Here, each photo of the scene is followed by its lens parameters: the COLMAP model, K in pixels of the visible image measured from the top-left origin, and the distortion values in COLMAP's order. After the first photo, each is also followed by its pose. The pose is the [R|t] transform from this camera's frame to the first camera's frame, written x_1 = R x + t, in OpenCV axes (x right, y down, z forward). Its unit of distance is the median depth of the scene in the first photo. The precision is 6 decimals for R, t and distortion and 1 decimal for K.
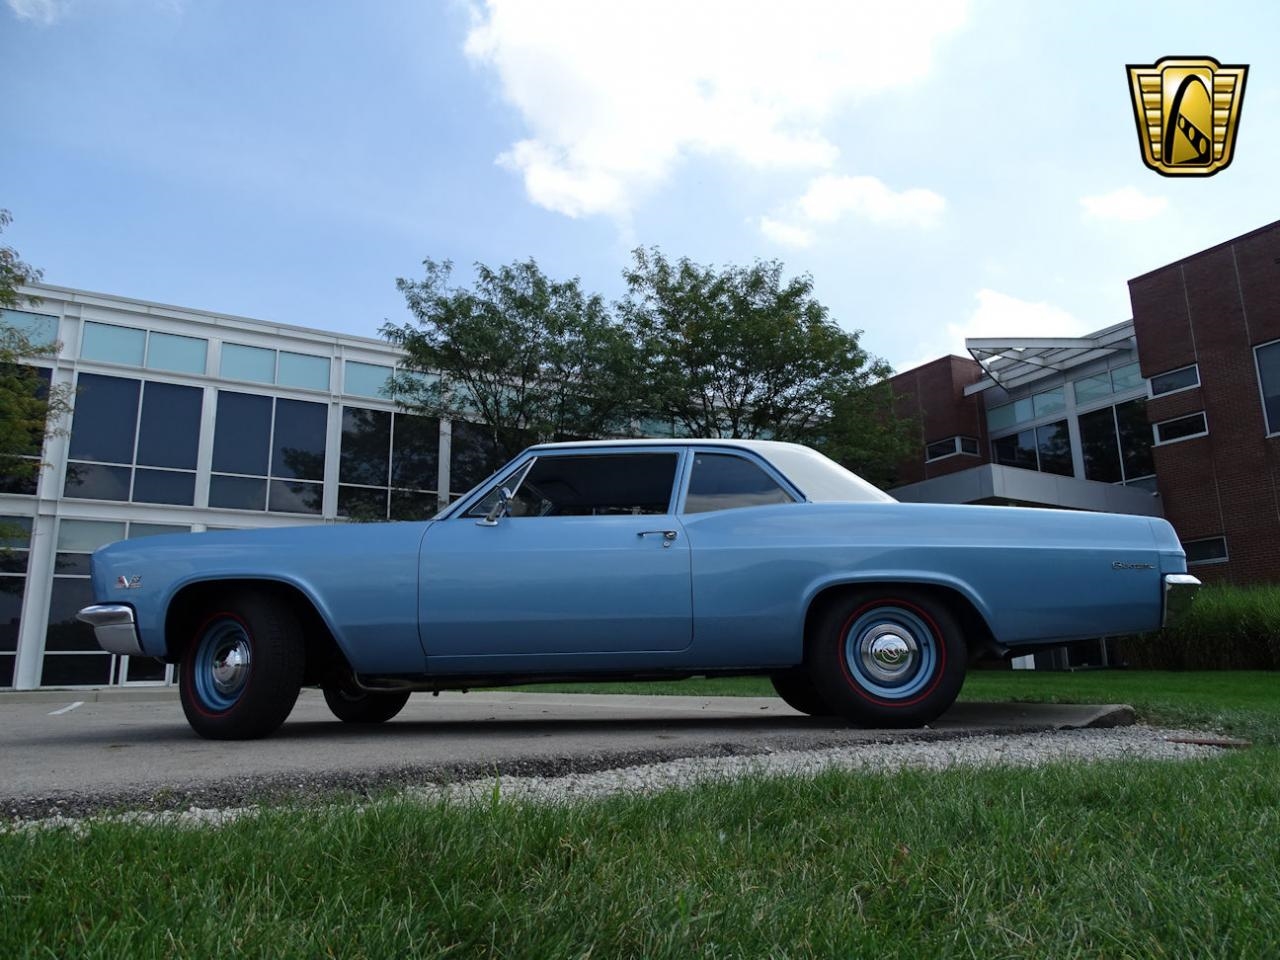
lens RADIAL K [[901.4, 0, 648.2], [0, 901.4, 480.5], [0, 0, 1]] dist [-0.004587, 0.004642]
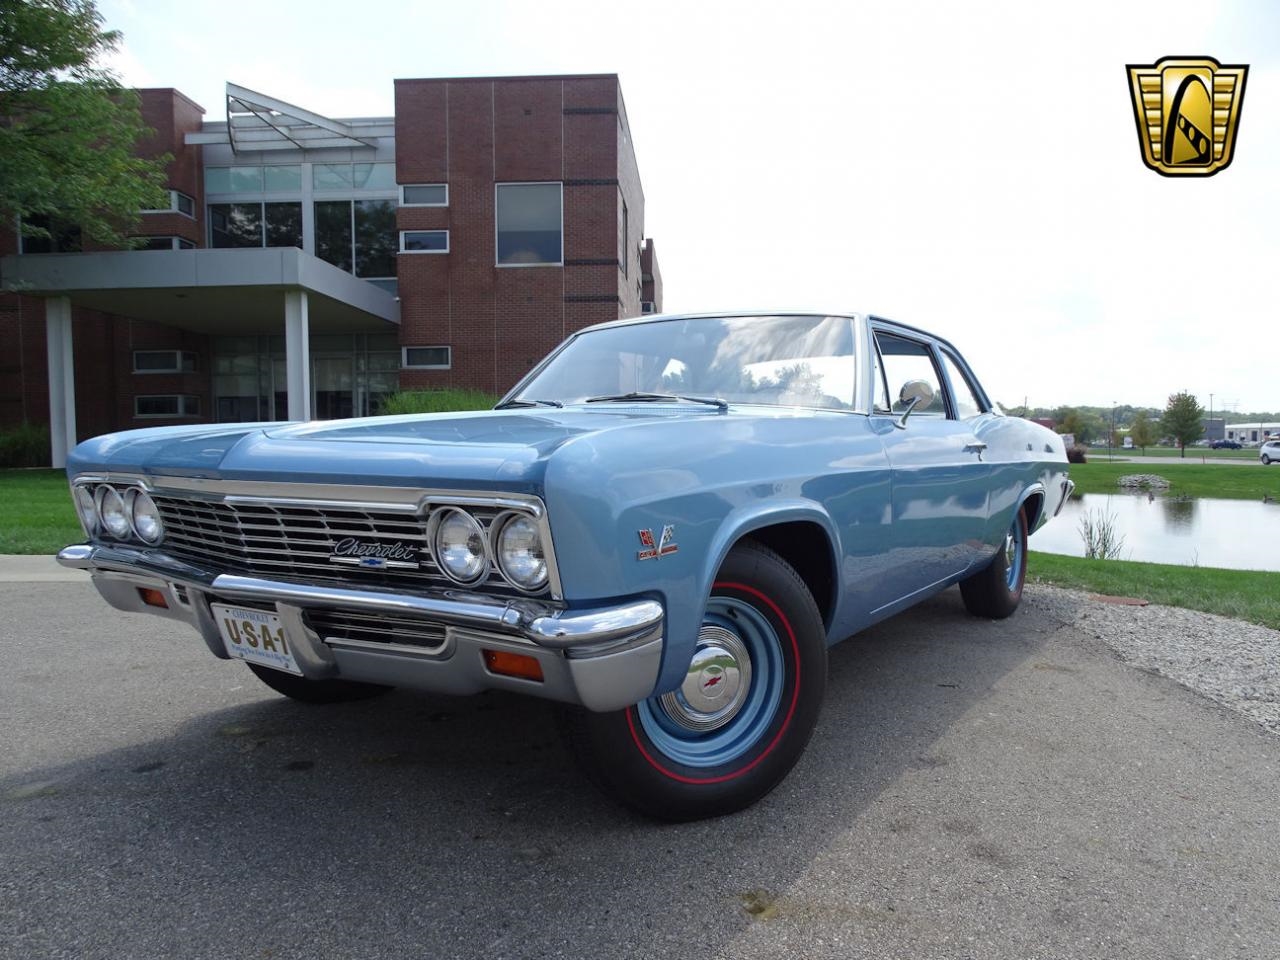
lens RADIAL K [[903.0, 0, 651.3], [0, 903.0, 481.2], [0, 0, 1]] dist [-0.007823, 0.009511]
pose [[0.538169, -0.035588, 0.842085, -0.181316], [-0.182629, 0.970447, 0.157729, 0.000885], [-0.822813, -0.238674, 0.515765, 0.154686]]
